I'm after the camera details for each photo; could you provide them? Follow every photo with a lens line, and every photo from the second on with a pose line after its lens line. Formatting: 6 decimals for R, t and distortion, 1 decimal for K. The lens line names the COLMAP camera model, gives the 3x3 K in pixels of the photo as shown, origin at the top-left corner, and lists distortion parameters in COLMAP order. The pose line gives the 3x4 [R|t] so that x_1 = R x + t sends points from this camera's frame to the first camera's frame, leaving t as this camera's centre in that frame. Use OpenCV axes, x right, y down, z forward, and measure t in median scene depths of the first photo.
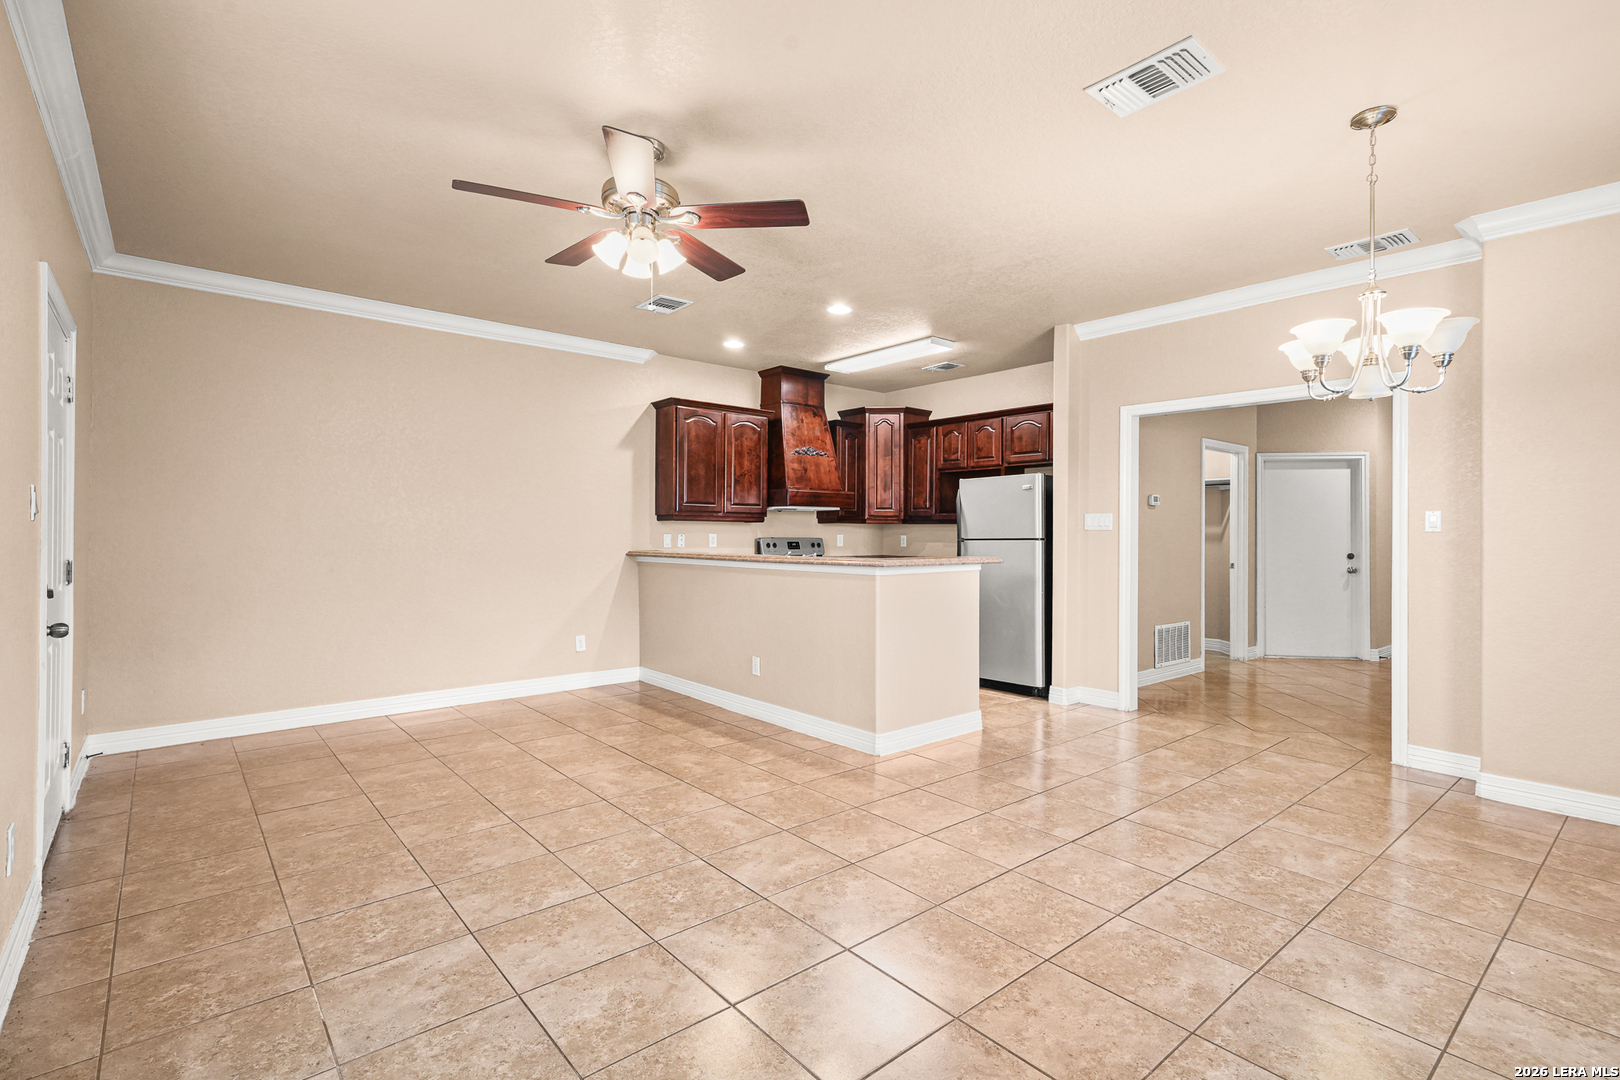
lens RADIAL K [[753.6, 0, 813.6], [0, 753.6, 537.1], [0, 0, 1]] dist [0.011589, 0.003019]
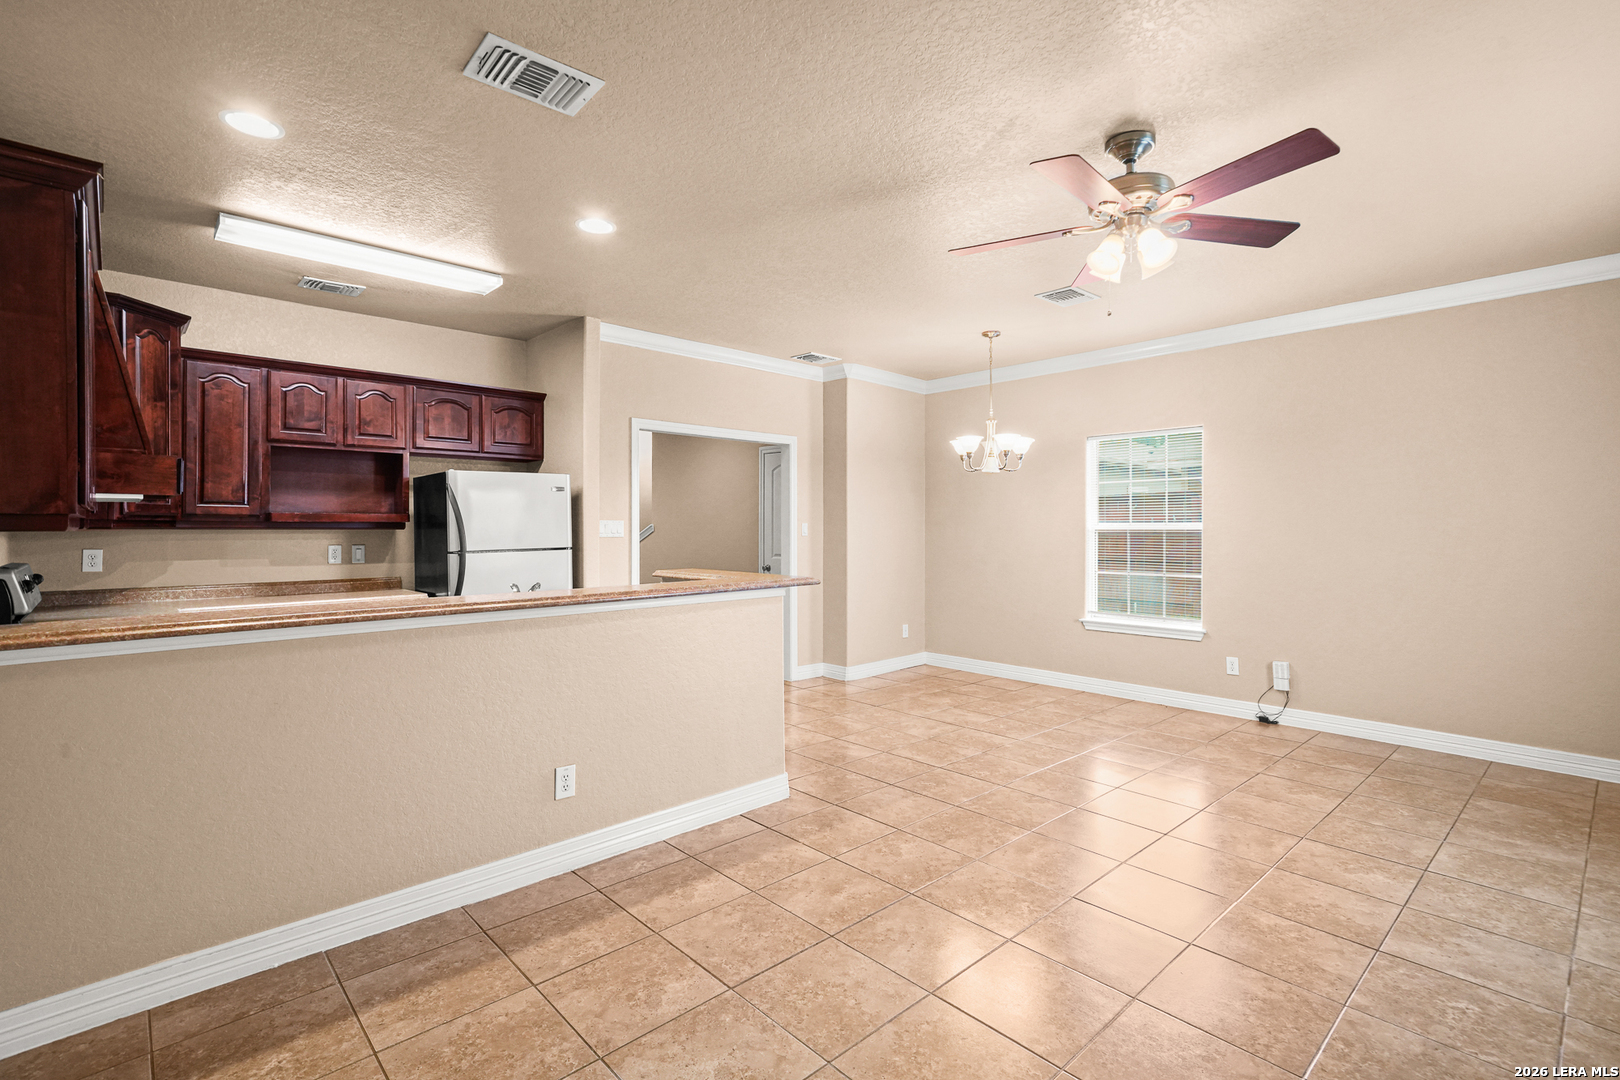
lens RADIAL K [[753.6, 0, 813.5], [0, 753.6, 528.1], [0, 0, 1]] dist [0.011589, 0.003019]
pose [[-0.041473, -0.005818, 0.999123, -1.082660], [0.007110, 0.999956, 0.006118, -0.045312], [-0.999114, 0.007357, -0.041430, 1.347808]]
